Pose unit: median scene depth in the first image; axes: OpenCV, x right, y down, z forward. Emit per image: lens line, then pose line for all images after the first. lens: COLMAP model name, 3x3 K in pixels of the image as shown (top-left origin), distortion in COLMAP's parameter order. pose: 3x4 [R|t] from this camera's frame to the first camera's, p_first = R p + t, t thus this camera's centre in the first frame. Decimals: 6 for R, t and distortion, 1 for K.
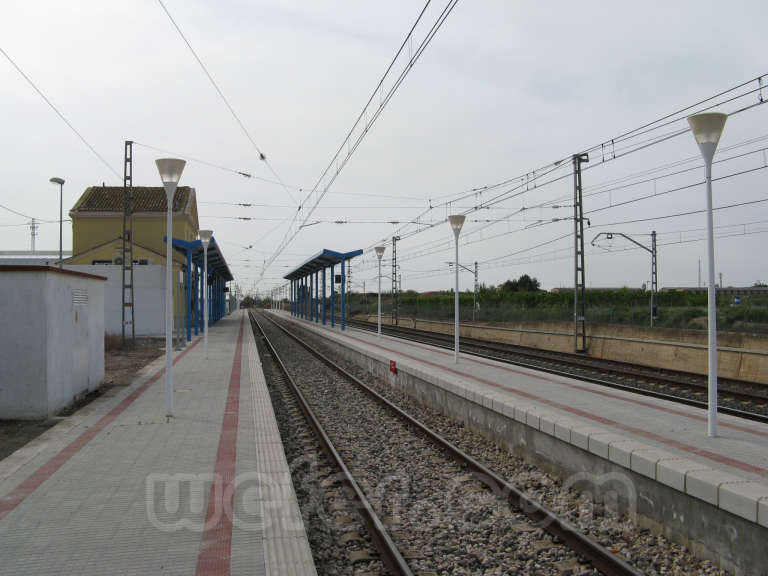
lens RADIAL K [[788.9, 0, 381.9], [0, 788.9, 290.0], [0, 0, 1]] dist [-0.126953, 0.000000]
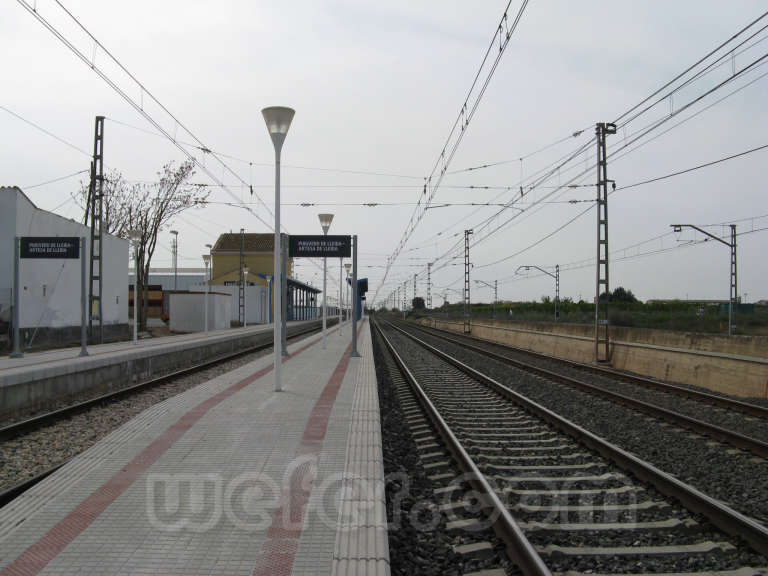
lens RADIAL K [[788.9, 0, 388.5], [0, 788.9, 288.9], [0, 0, 1]] dist [-0.126953, 0.000000]
pose [[0.989209, 0.006266, -0.146378, 0.242226], [-0.008364, 0.999871, -0.013726, -0.000393], [0.146273, 0.014803, 0.989133, -0.670652]]
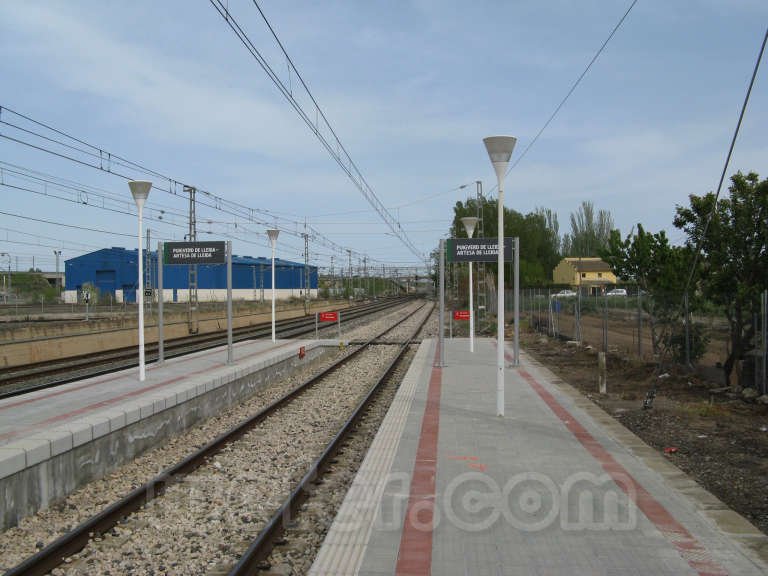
lens RADIAL K [[788.9, 0, 383.0], [0, 788.9, 284.2], [0, 0, 1]] dist [-0.126953, 0.000000]
pose [[-0.968906, 0.018160, 0.246763, -0.300326], [0.012526, 0.999624, -0.024381, 0.022510], [-0.247113, -0.020532, -0.968769, 1.638197]]
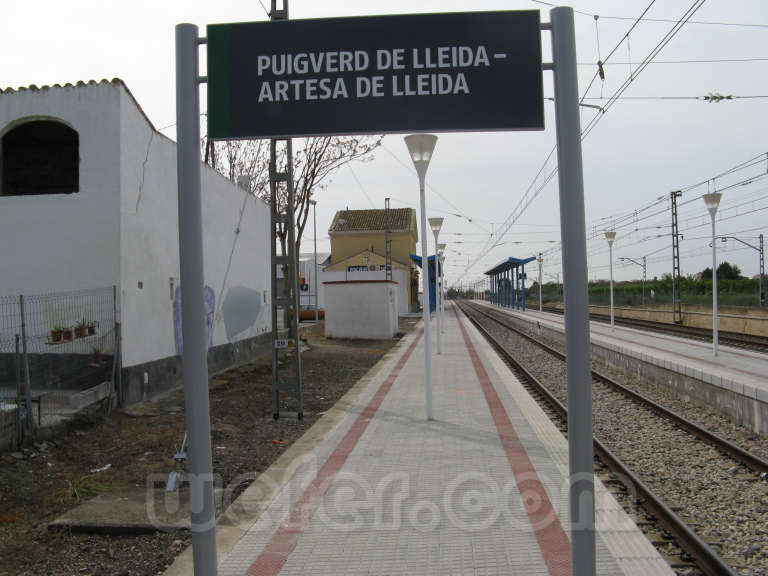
lens RADIAL K [[788.9, 0, 394.1], [0, 788.9, 287.1], [0, 0, 1]] dist [-0.126953, 0.000000]
pose [[0.971174, -0.017552, -0.237723, 0.055116], [0.019267, 0.999802, 0.004892, -0.005262], [0.237590, -0.009331, 0.971321, -0.409837]]
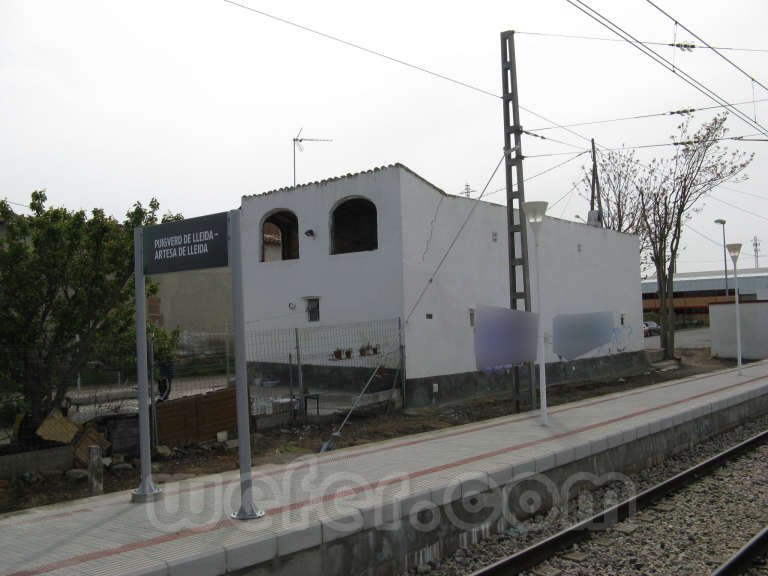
lens RADIAL K [[788.9, 0, 382.3], [0, 788.9, 284.3], [0, 0, 1]] dist [-0.126953, 0.000000]
pose [[0.635793, -0.050479, -0.770207, 0.176775], [0.034567, 0.998720, -0.036922, -0.008538], [0.771085, -0.003149, 0.636724, -0.412506]]
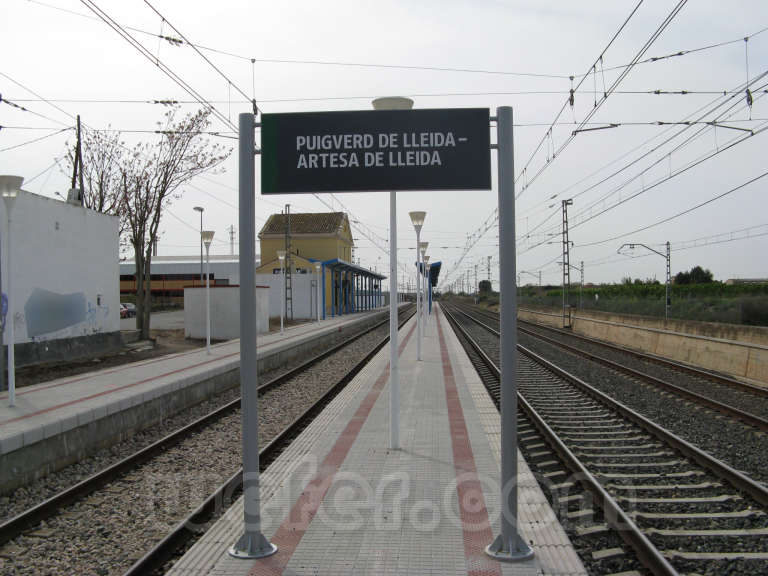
lens RADIAL K [[788.9, 0, 390.7], [0, 788.9, 279.7], [0, 0, 1]] dist [-0.126953, 0.000000]
pose [[0.974546, -0.009858, -0.223969, 0.182948], [0.008986, 0.999948, -0.004911, -0.008024], [0.224006, 0.002773, 0.974584, -0.418120]]
